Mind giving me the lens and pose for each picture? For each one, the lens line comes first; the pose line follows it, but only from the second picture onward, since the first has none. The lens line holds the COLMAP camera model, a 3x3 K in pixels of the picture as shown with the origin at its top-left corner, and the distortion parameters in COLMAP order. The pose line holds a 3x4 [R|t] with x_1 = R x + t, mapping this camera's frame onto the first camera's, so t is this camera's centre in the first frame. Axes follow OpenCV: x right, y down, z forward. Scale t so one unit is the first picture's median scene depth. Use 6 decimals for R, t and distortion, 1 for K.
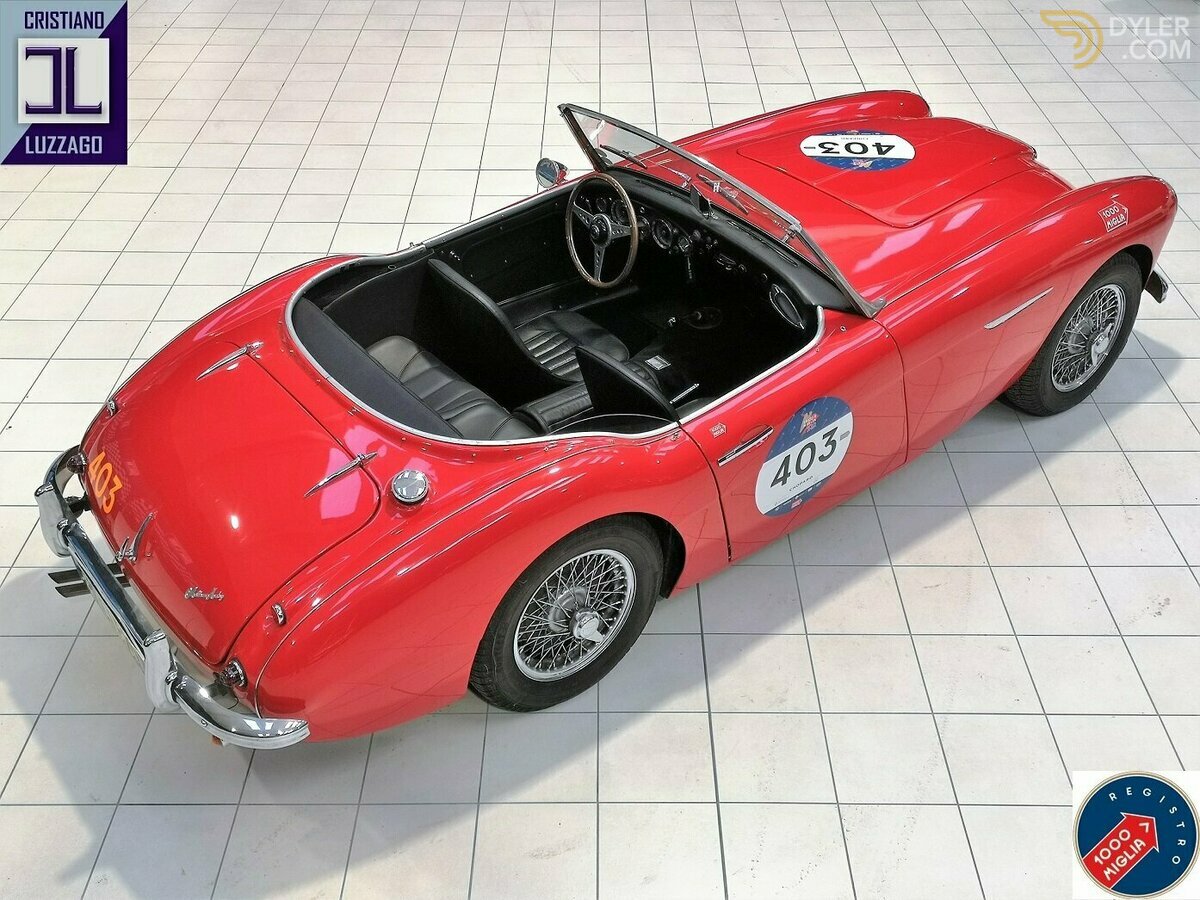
lens RADIAL K [[1270.8, 0, 600.0], [0, 1270.8, 450.0], [0, 0, 1]] dist [-0.001708, -0.009449]
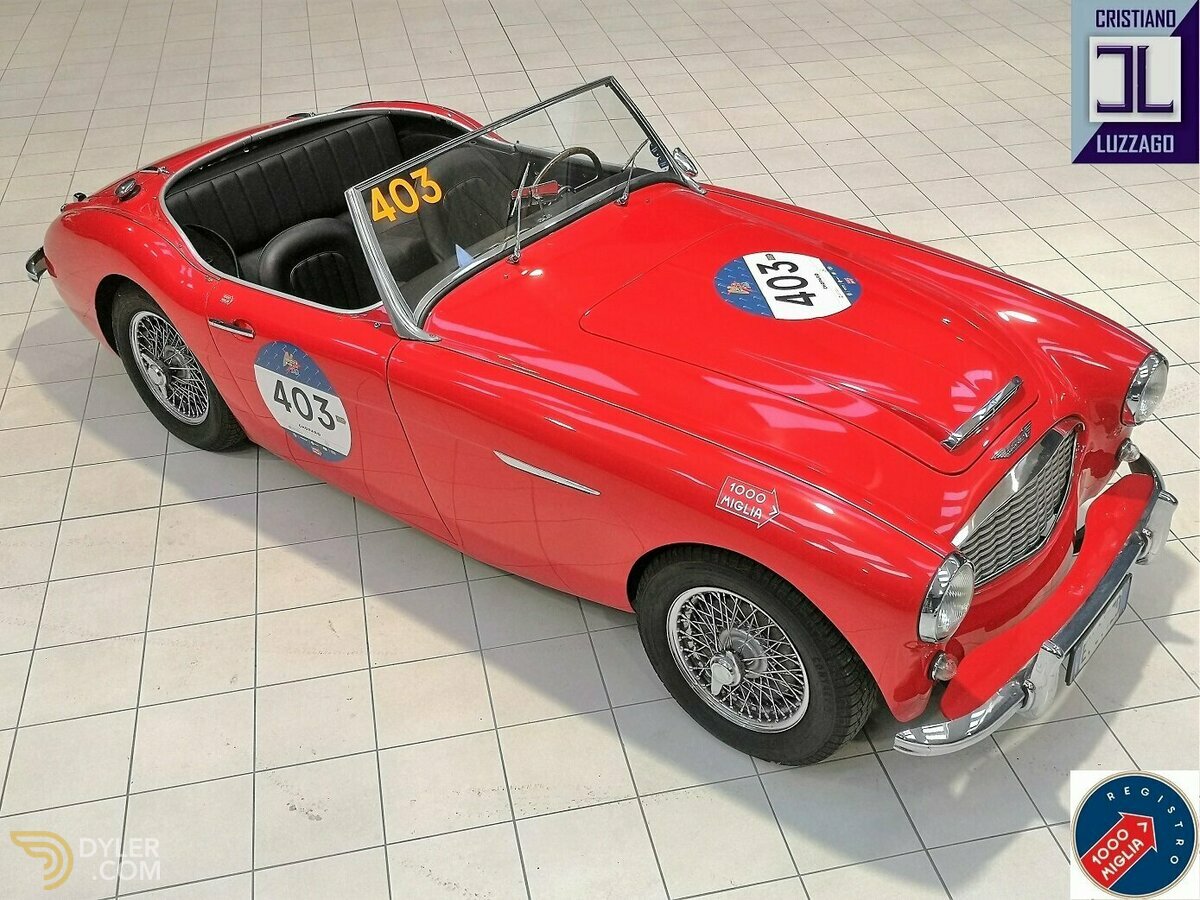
lens RADIAL K [[1339.4, 0, 600.0], [0, 1339.4, 450.0], [0, 0, 1]] dist [0.015489, 0.007708]
pose [[0.216504, 0.546068, -0.809281, 0.909345], [-0.562449, 0.747318, 0.353788, -0.393775], [0.797983, 0.378583, 0.468932, 0.578429]]
